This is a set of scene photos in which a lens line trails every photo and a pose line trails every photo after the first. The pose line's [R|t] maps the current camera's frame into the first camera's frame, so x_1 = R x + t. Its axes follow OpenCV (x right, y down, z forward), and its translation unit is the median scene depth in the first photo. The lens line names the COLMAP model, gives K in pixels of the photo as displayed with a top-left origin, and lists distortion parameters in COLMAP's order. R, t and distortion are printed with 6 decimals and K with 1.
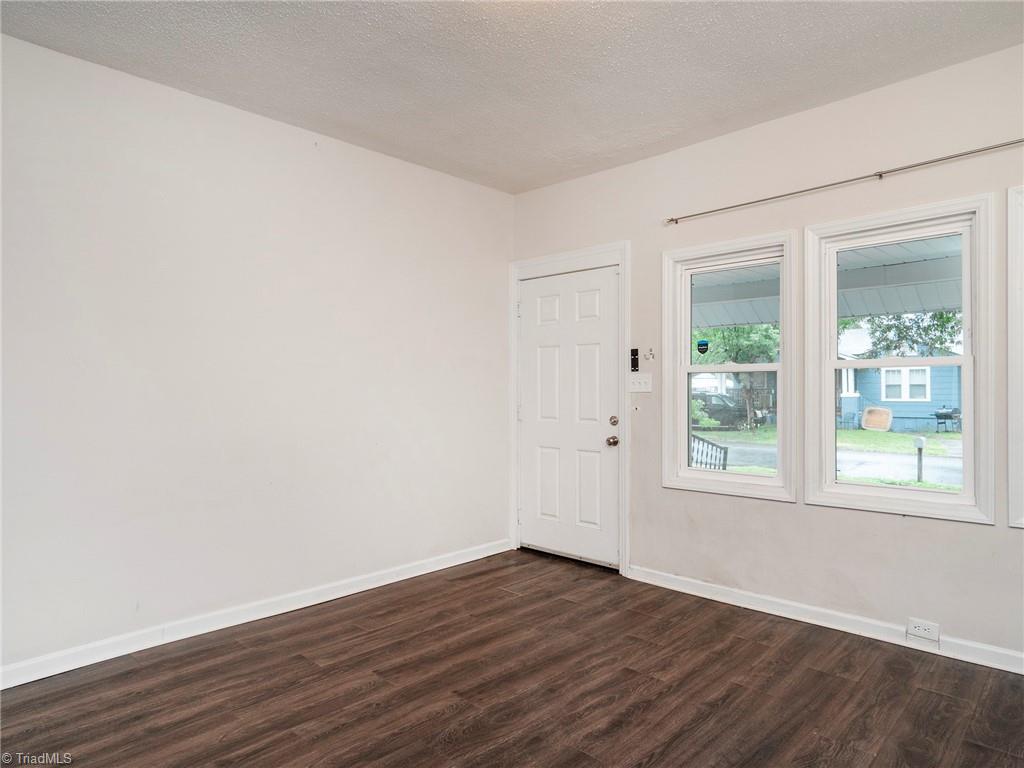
lens RADIAL K [[620.9, 0, 512.0], [0, 620.9, 384.0], [0, 0, 1]] dist [0.025347, 0.000529]
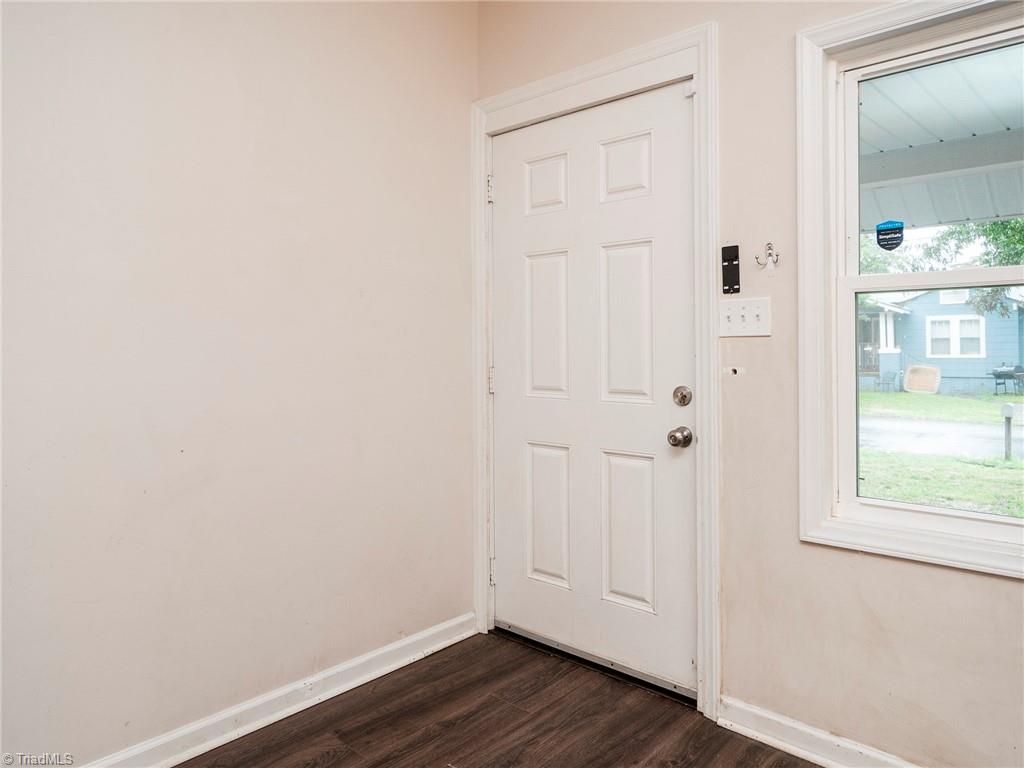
lens RADIAL K [[704.5, 0, 512.0], [0, 704.5, 384.0], [0, 0, 1]] dist [0.001241, 0.000908]
pose [[0.999319, -0.007432, 0.036137, 0.009049], [0.005254, 0.998186, 0.059984, 0.015917], [-0.036517, -0.059753, 0.997545, 0.460125]]
